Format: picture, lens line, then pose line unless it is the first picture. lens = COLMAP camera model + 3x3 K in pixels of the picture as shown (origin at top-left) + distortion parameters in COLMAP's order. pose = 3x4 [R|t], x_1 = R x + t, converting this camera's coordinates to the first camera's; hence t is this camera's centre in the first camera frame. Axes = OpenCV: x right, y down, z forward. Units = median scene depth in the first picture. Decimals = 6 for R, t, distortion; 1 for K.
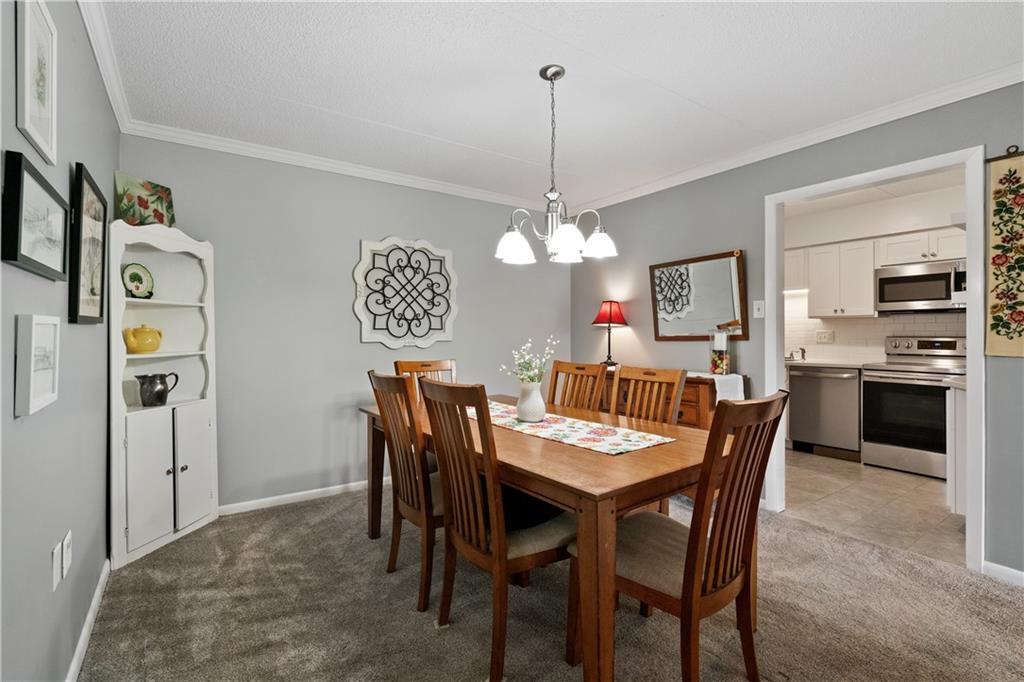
lens RADIAL K [[464.3, 0, 505.9], [0, 464.3, 334.3], [0, 0, 1]] dist [0.000299, 0.000262]
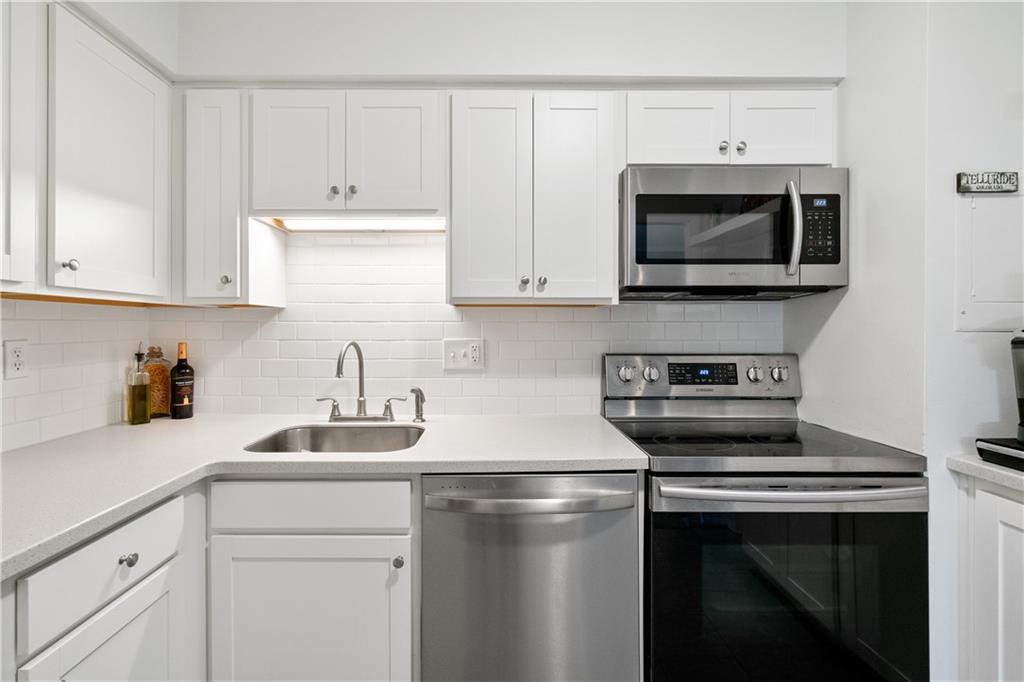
lens RADIAL K [[472.6, 0, 496.8], [0, 472.6, 326.6], [0, 0, 1]] dist [-0.005912, 0.000179]
pose [[0.562146, 0.003339, 0.827031, 0.439986], [0.000319, 0.999991, -0.004255, -0.018091], [-0.827038, 0.002656, 0.562140, 0.875064]]
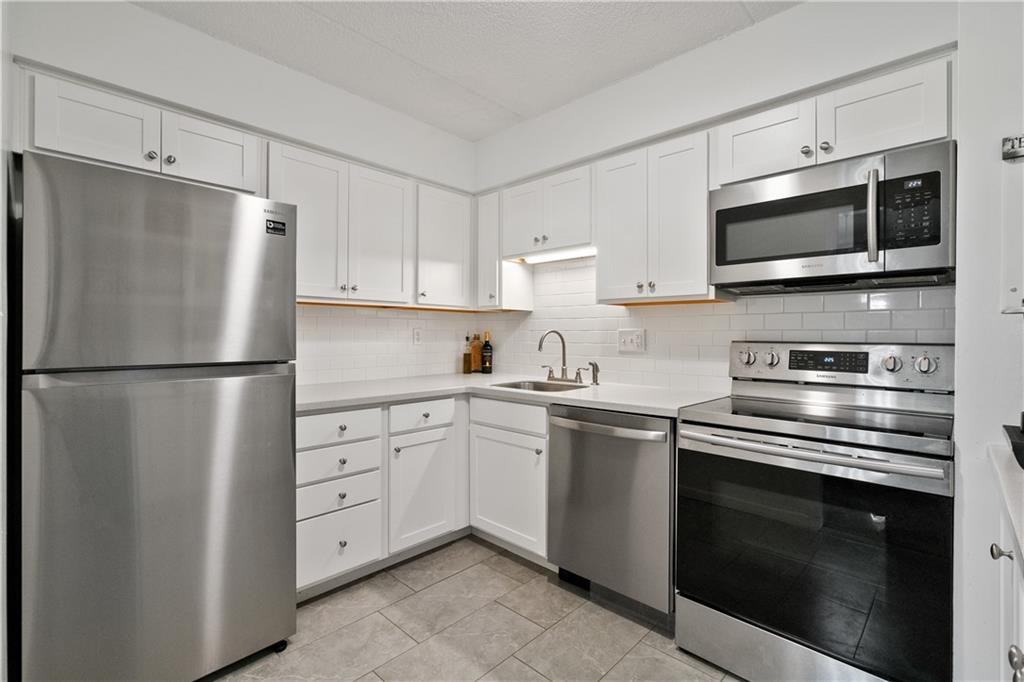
lens RADIAL K [[464.3, 0, 505.9], [0, 464.3, 334.3], [0, 0, 1]] dist [0.000299, 0.000262]
pose [[0.979571, 0.004650, 0.201046, 0.510718], [-0.004647, 0.999989, -0.000490, -0.001121], [-0.201046, -0.000454, 0.979582, 0.597078]]
